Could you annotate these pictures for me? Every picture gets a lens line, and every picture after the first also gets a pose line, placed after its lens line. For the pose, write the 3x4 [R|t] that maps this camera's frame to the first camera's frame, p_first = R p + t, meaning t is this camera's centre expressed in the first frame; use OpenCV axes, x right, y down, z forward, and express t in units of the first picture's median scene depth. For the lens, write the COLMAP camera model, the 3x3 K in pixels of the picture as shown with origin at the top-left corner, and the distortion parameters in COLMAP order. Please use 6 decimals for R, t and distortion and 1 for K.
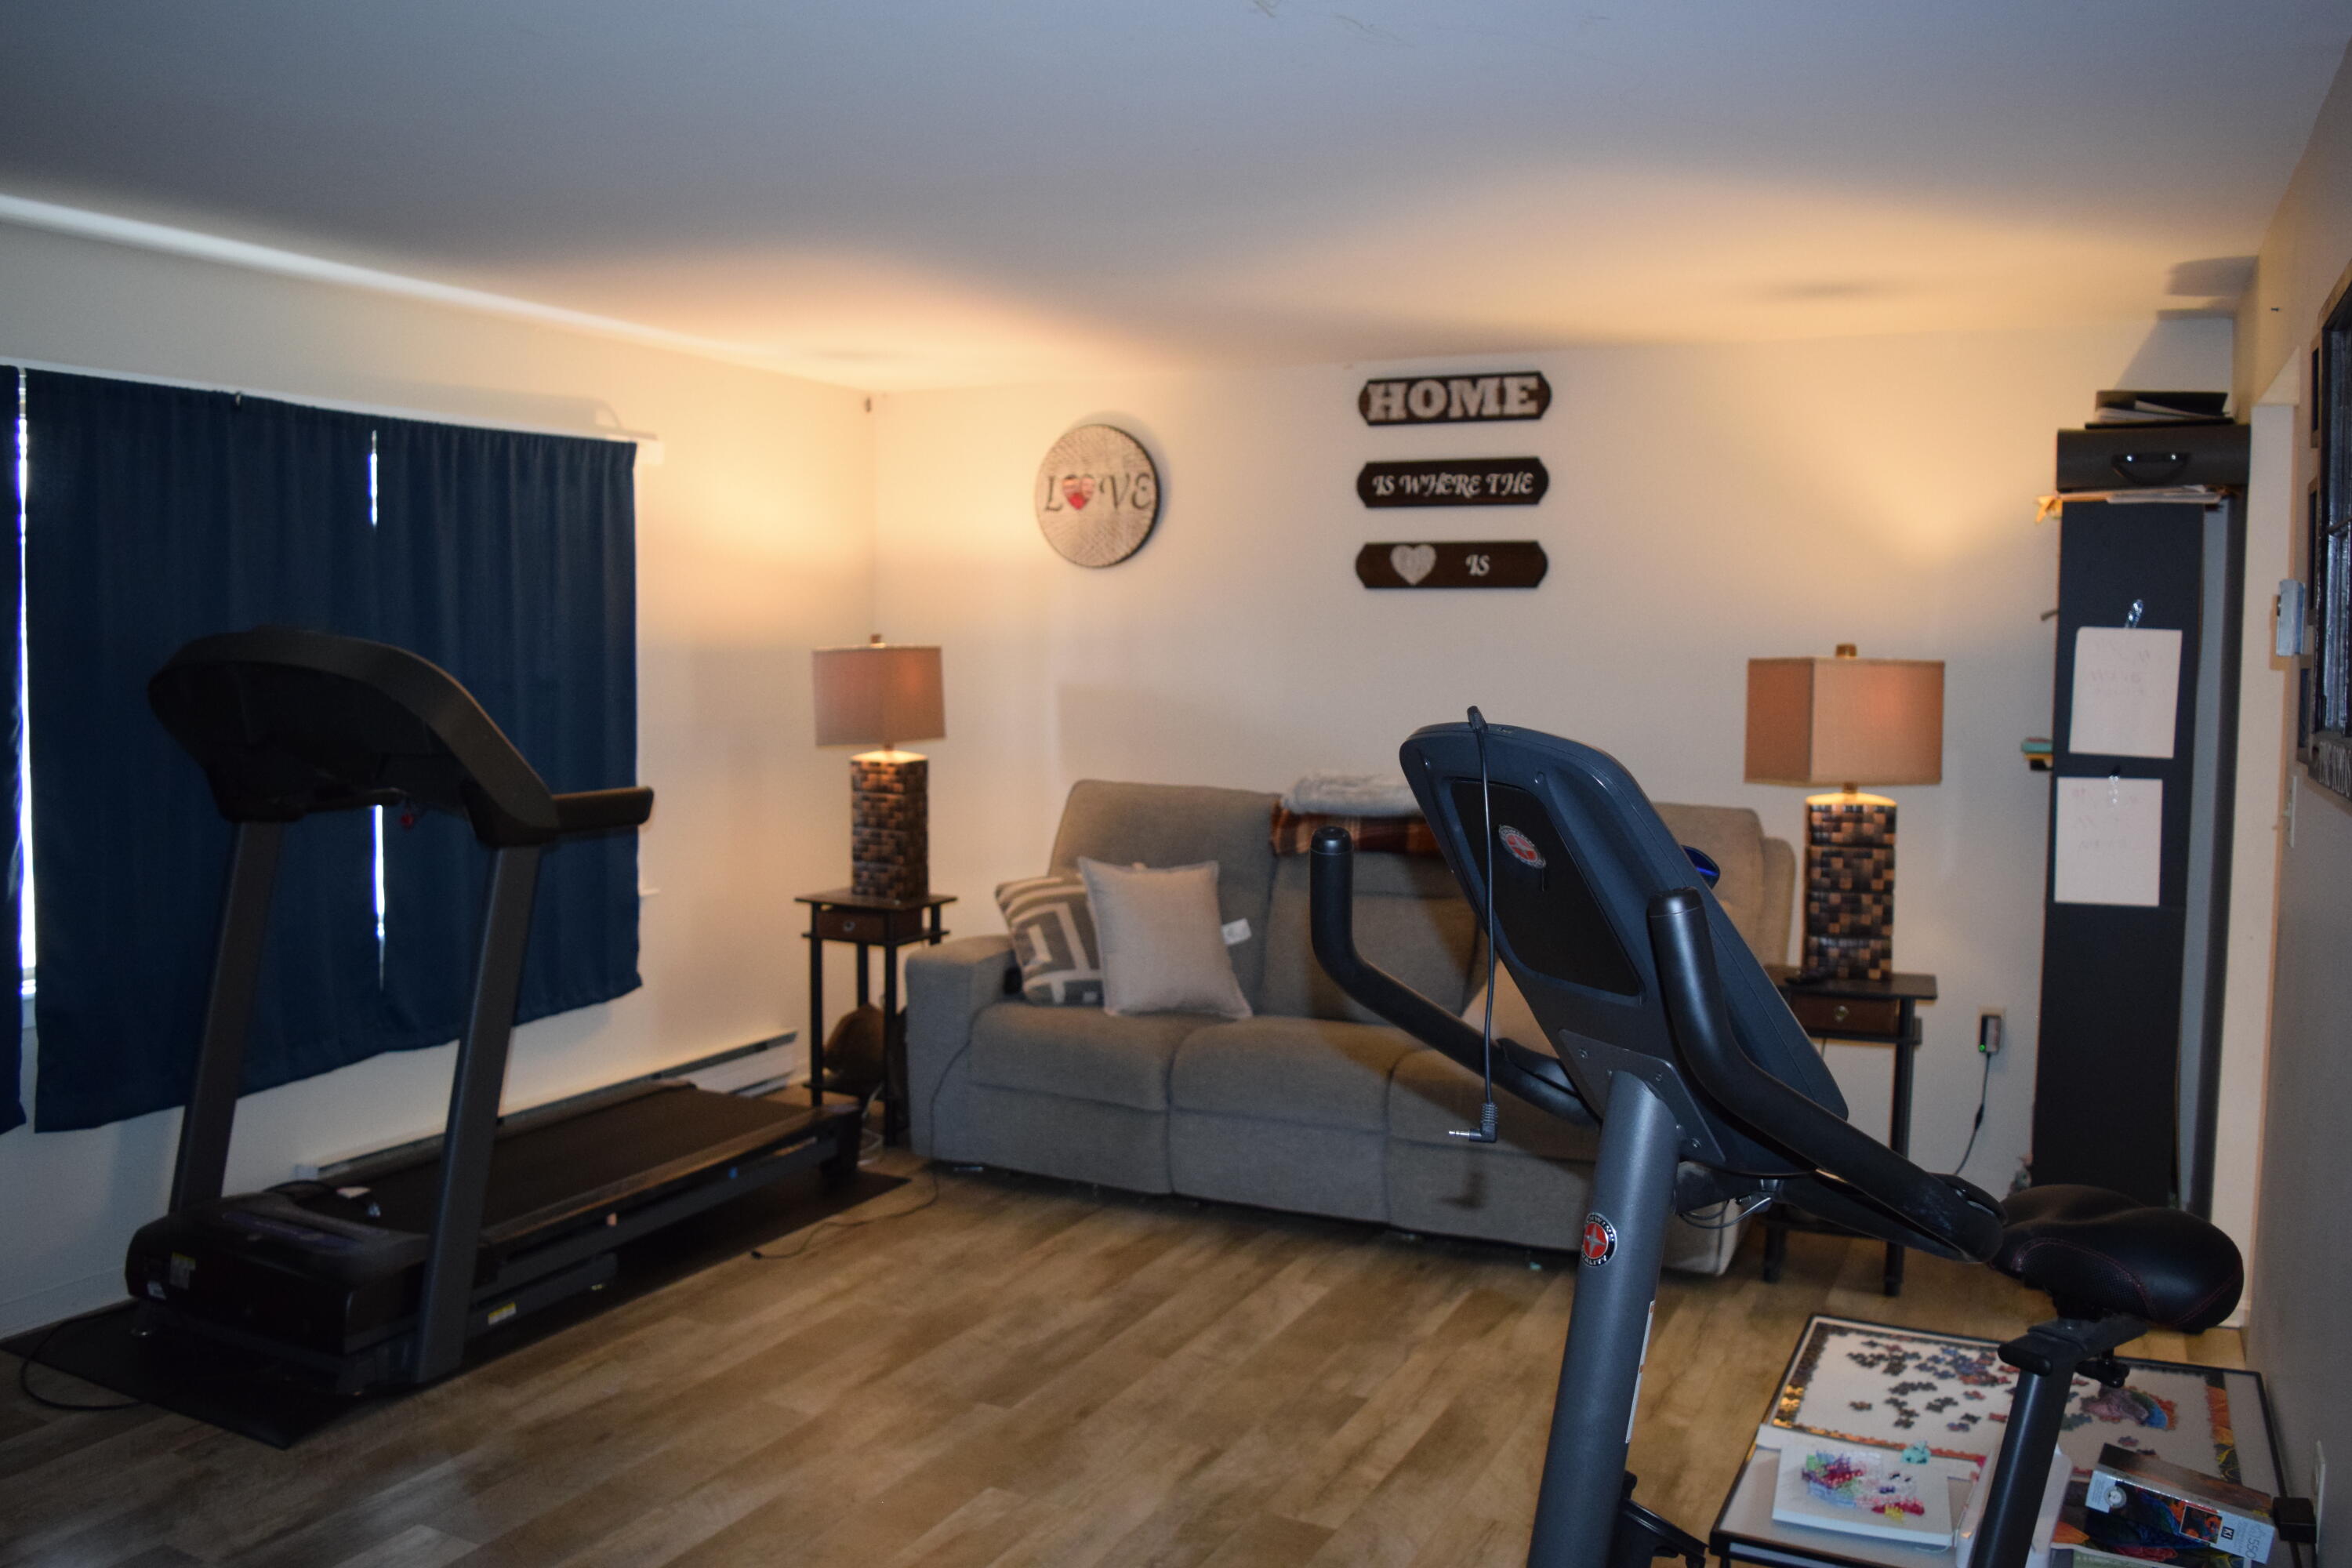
lens RADIAL K [[1837.7, 0, 1193.1], [0, 1837.7, 781.2], [0, 0, 1]] dist [-0.098338, 0.021800]
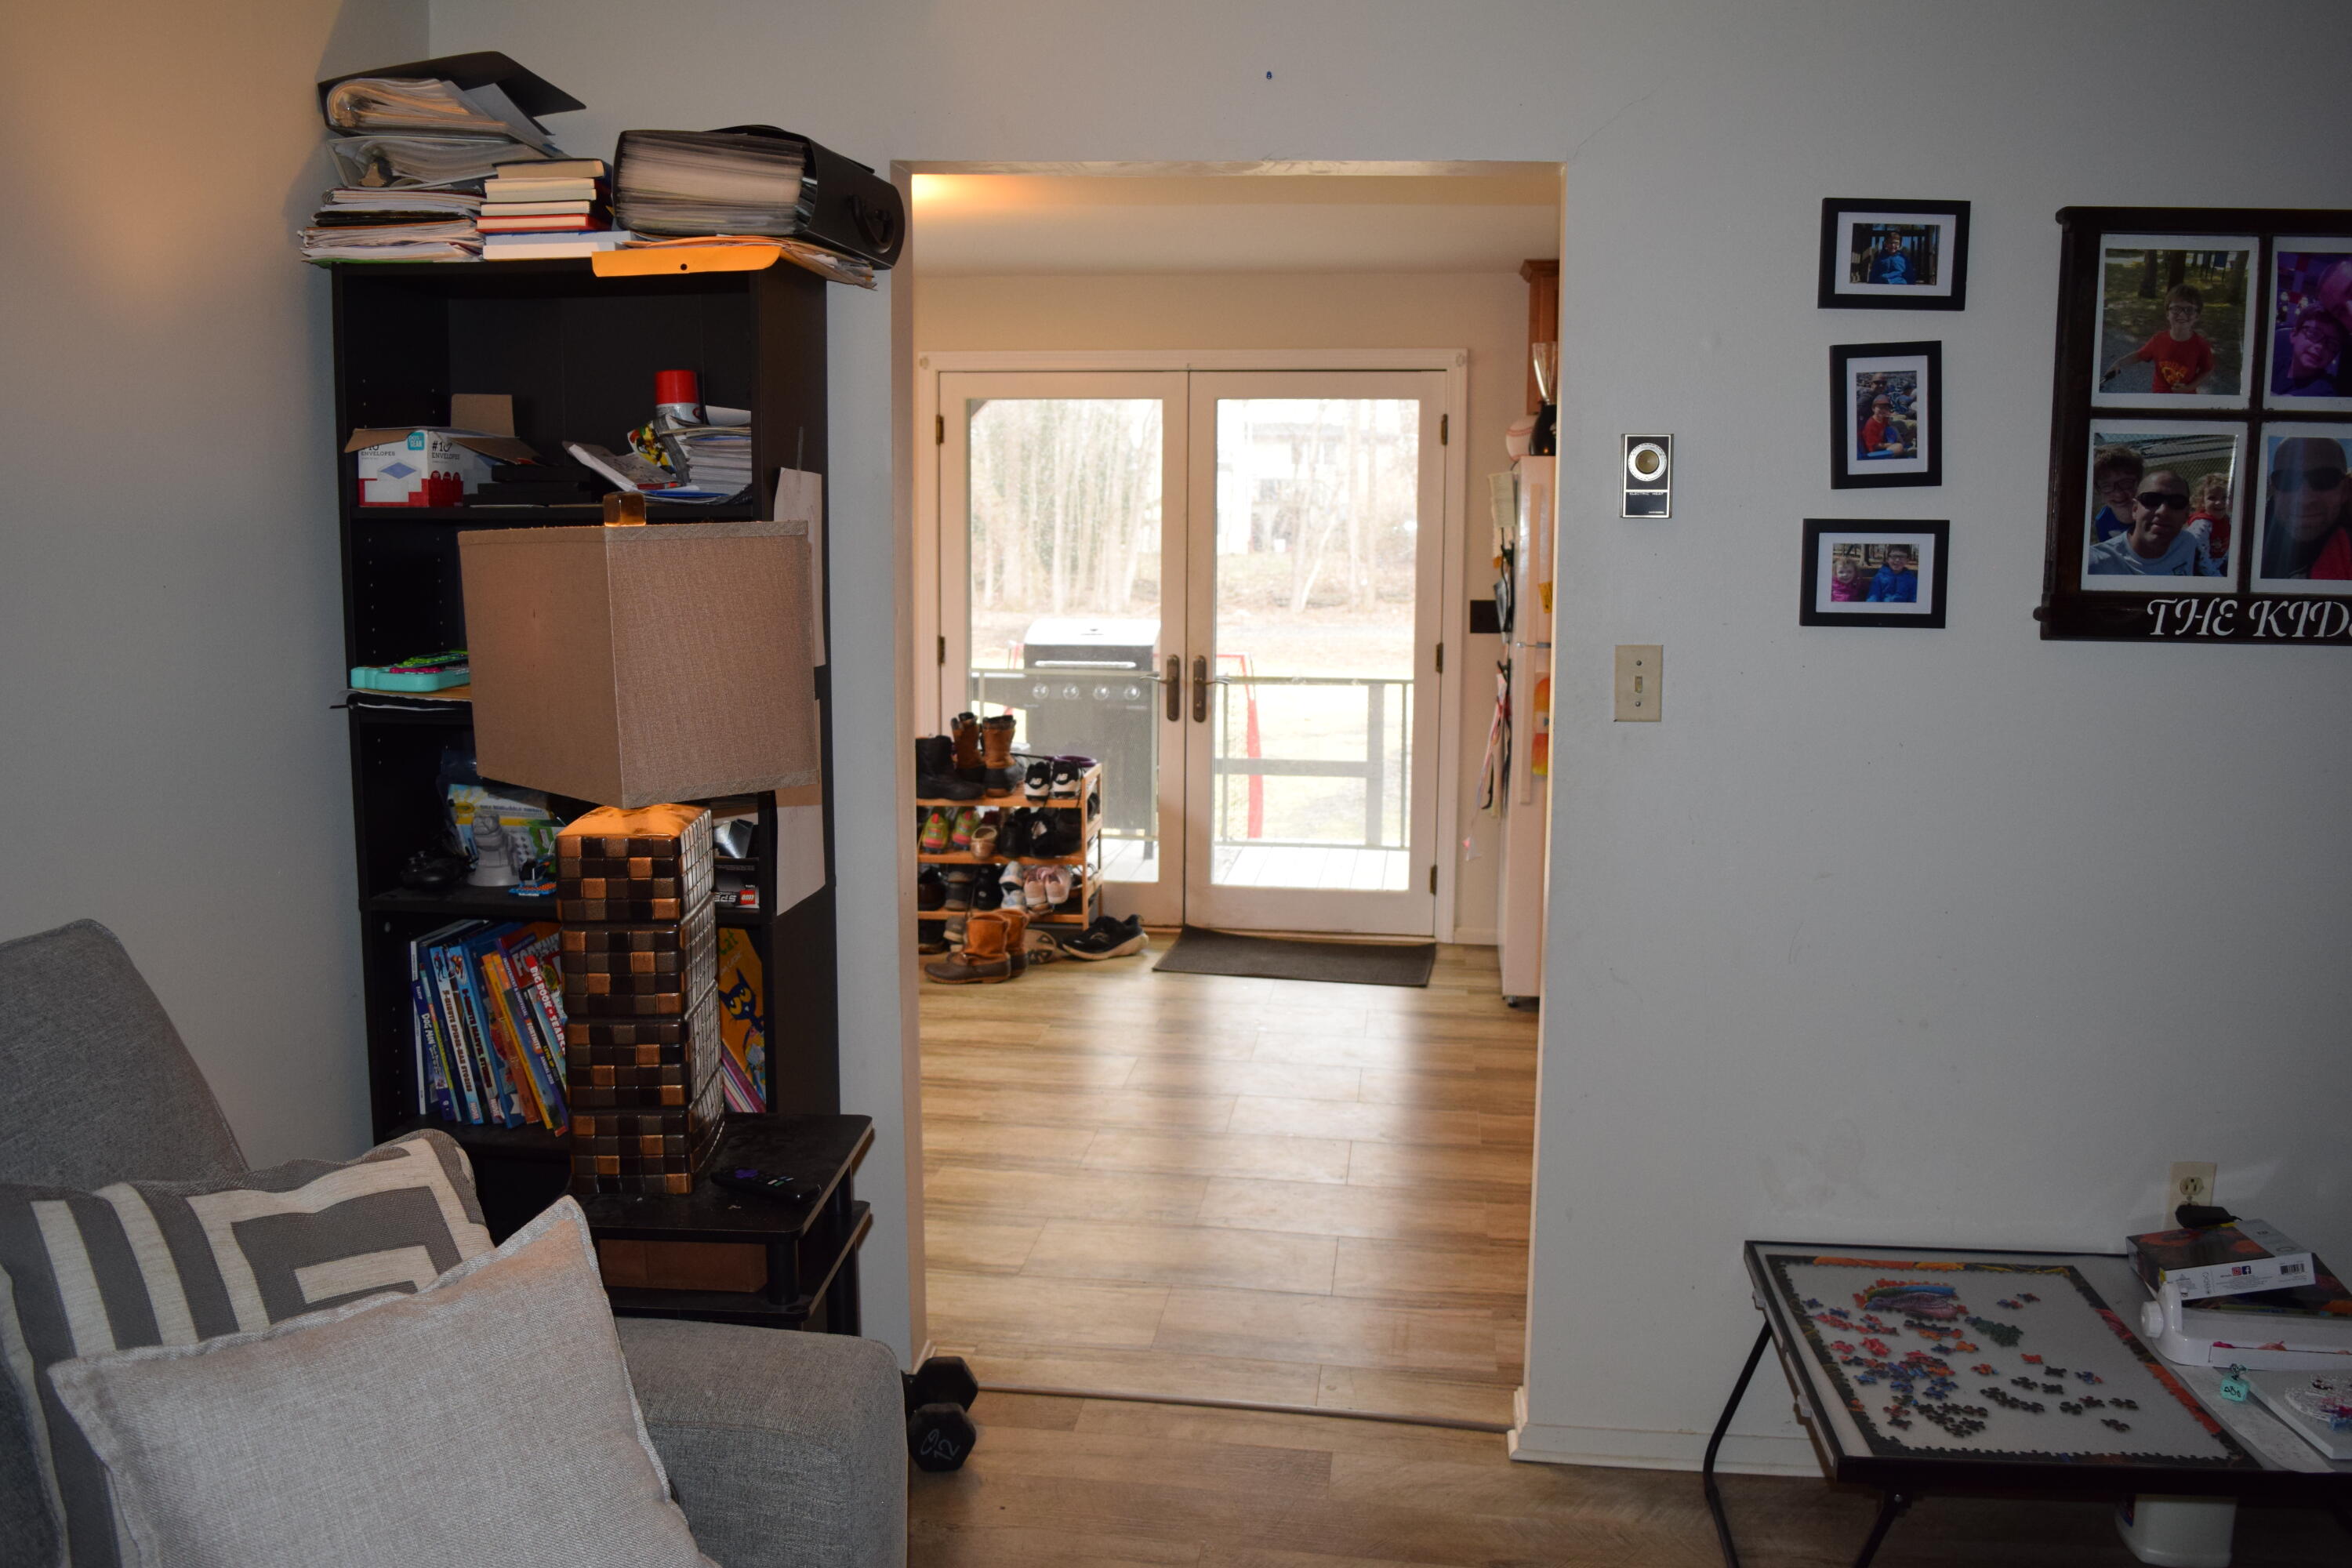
lens RADIAL K [[1837.7, 0, 1173.8], [0, 1837.7, 778.1], [0, 0, 1]] dist [-0.098338, 0.021800]
pose [[-0.327171, -0.137490, 0.934909, -0.133377], [0.060432, 0.984289, 0.165900, -0.070725], [-0.943031, 0.110776, -0.313722, 1.003729]]
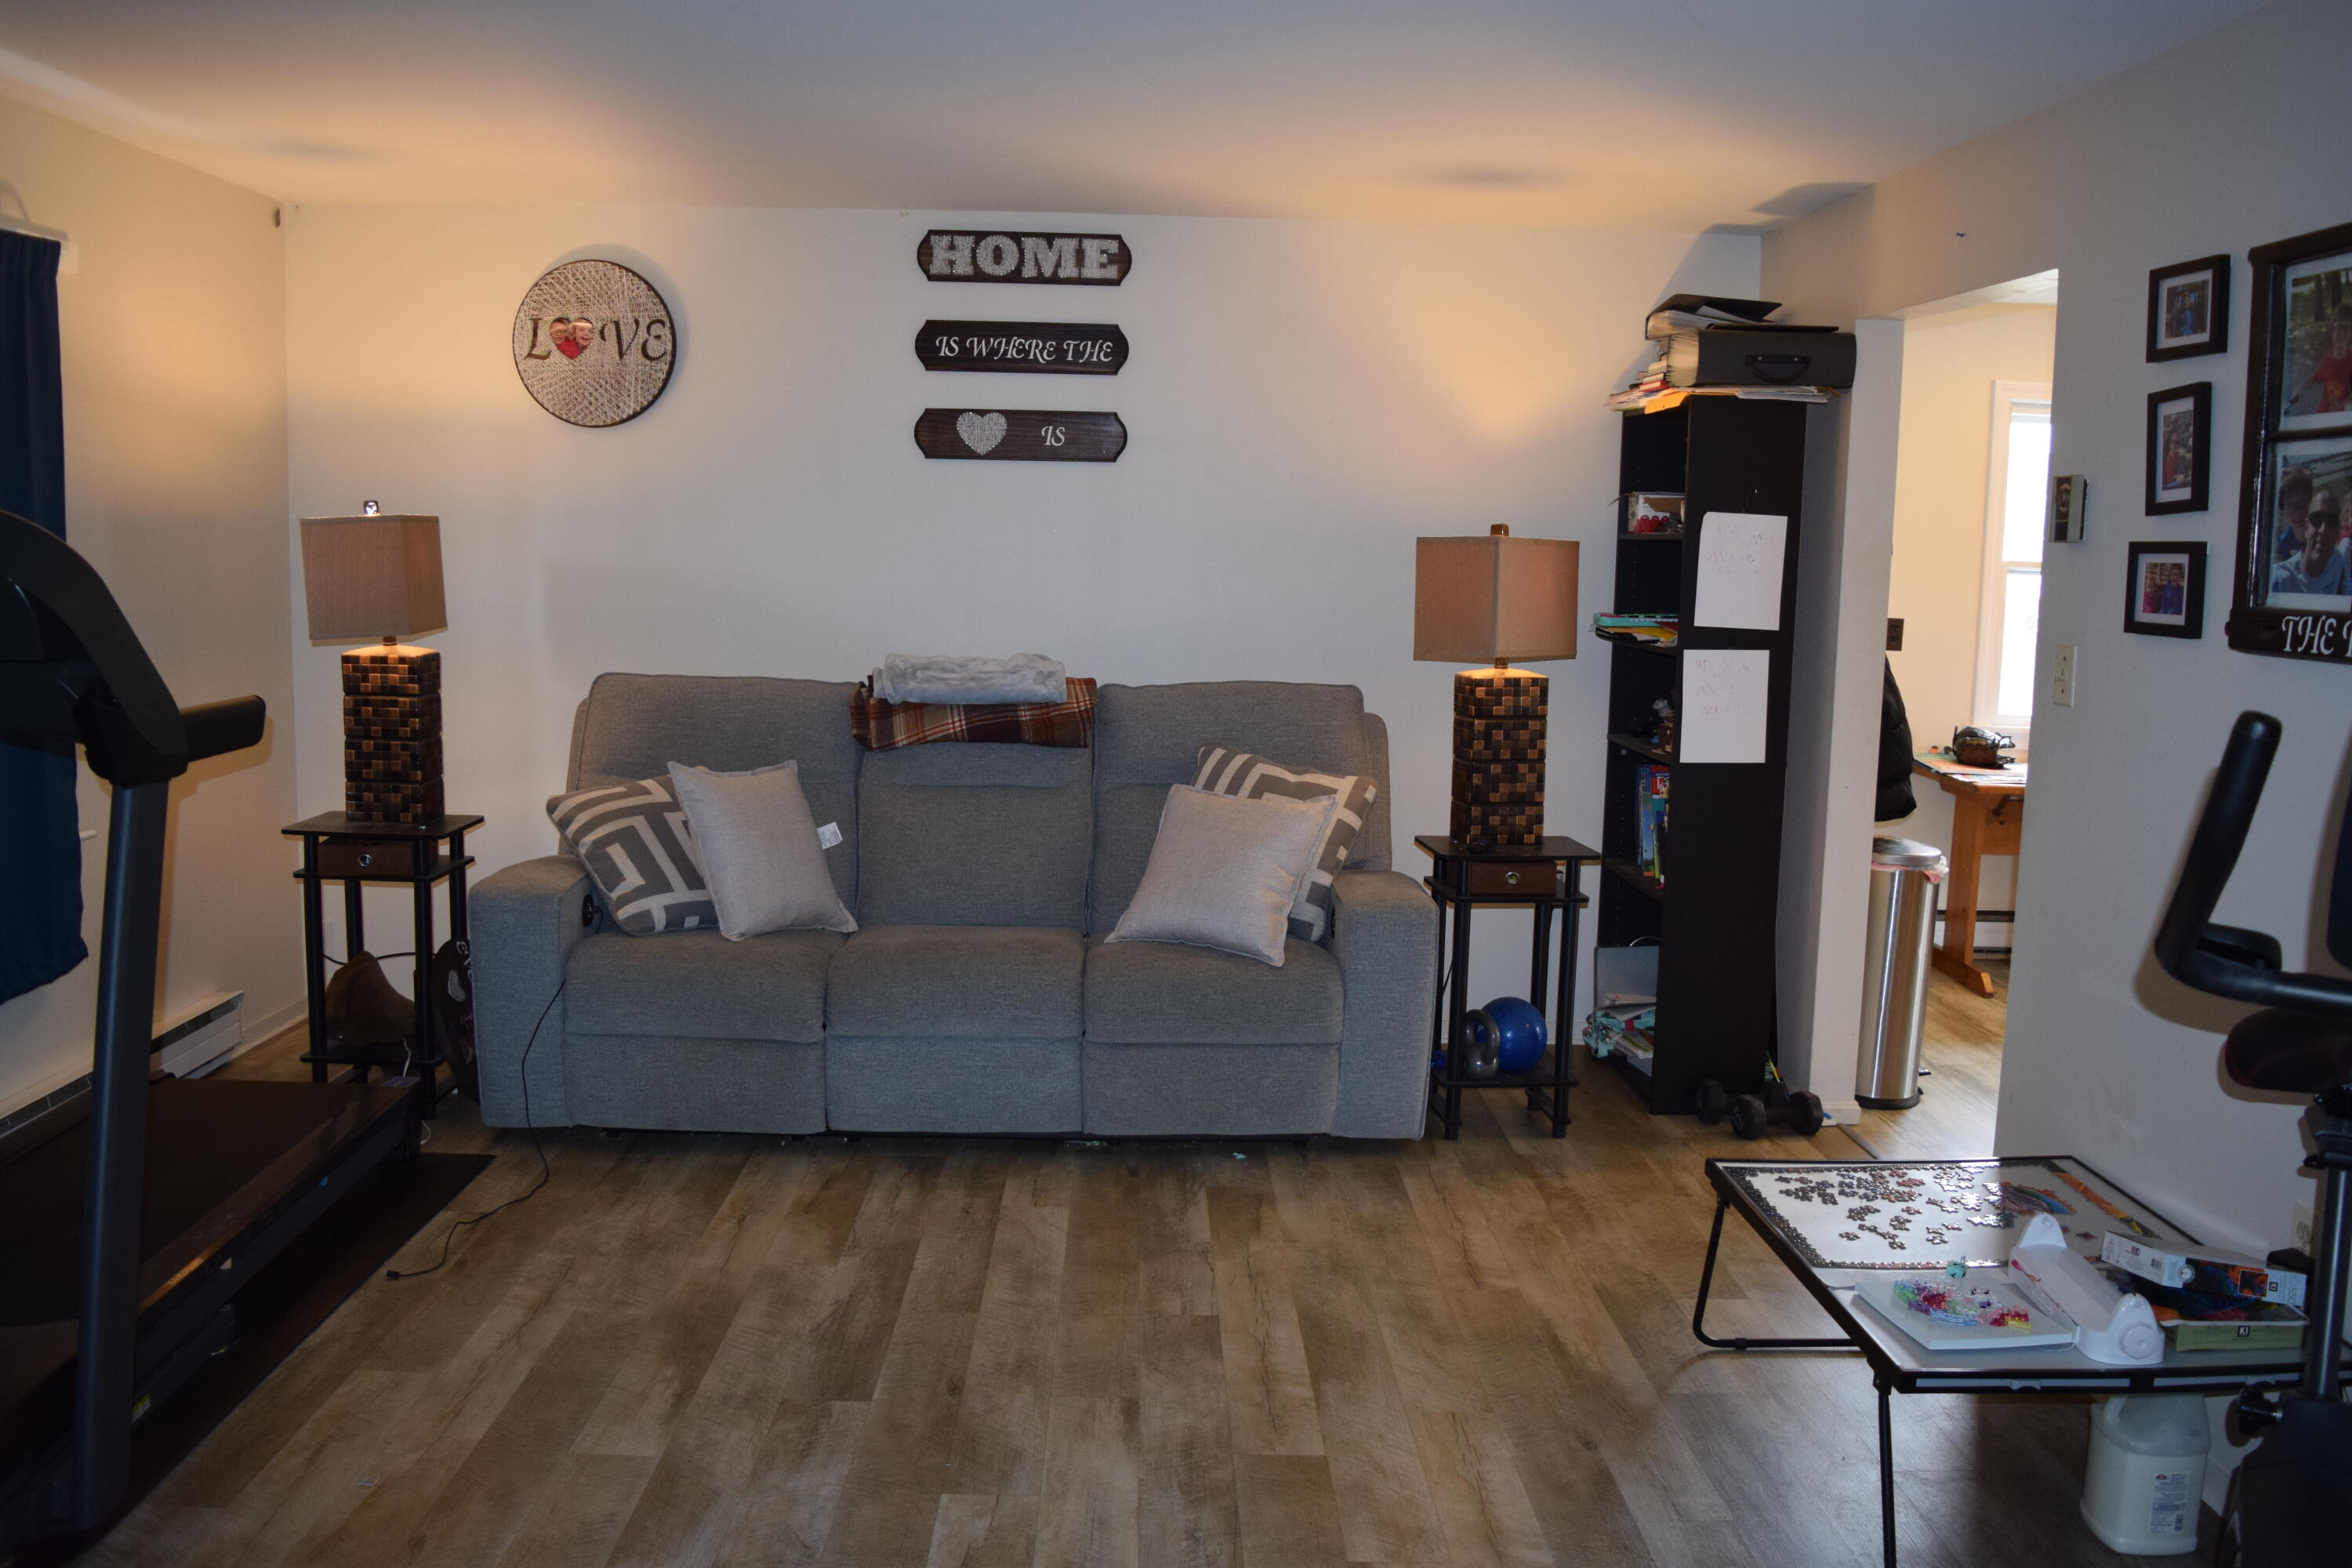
lens RADIAL K [[1837.7, 0, 1188.3], [0, 1837.7, 781.7], [0, 0, 1]] dist [-0.098338, 0.021800]
pose [[0.884641, -0.050595, 0.463519, -0.285661], [0.020482, 0.997352, 0.069775, -0.004929], [-0.465822, -0.052232, 0.883335, 0.147307]]
